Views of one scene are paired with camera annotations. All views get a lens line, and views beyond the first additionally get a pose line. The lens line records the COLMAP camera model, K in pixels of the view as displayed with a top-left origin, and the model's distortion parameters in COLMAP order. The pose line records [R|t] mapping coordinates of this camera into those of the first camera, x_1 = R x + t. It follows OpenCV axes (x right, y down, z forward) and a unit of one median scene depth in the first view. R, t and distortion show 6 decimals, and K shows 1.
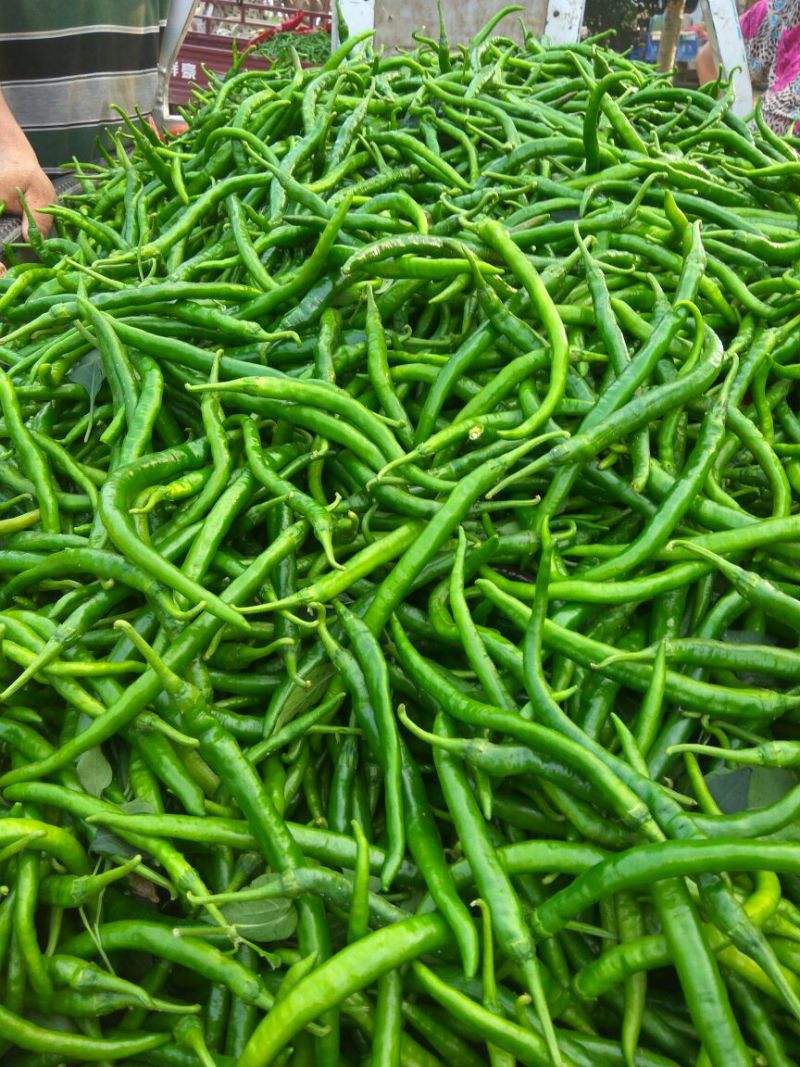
lens RADIAL K [[890.8, 0, 397.6], [0, 890.8, 556.9], [0, 0, 1]] dist [0.120993, -0.286508]
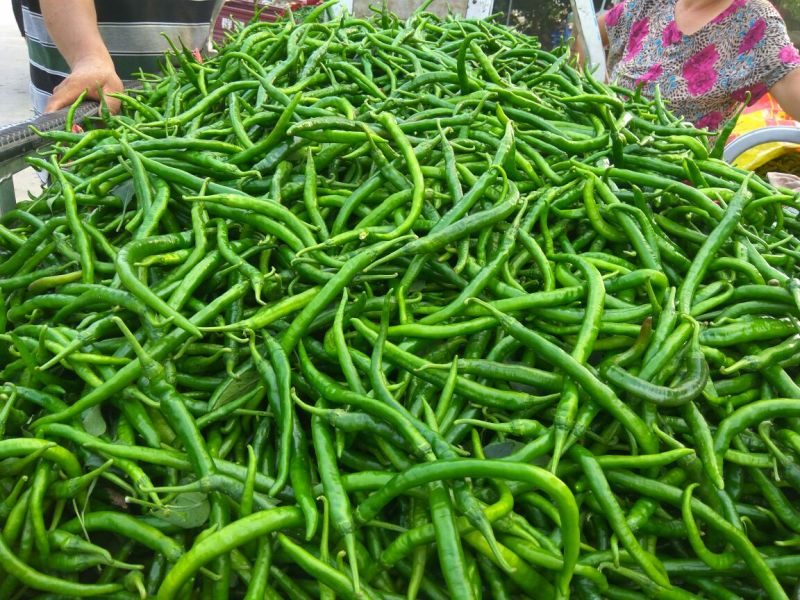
lens RADIAL K [[658.7, 0, 400.0], [0, 658.7, 300.0], [0, 0, 1]] dist [0.097374, -0.219577]
pose [[0.997992, 0.052606, 0.035289, 0.116584], [-0.047941, 0.991367, -0.122036, 0.116418], [-0.041405, 0.120100, 0.991898, -0.159766]]
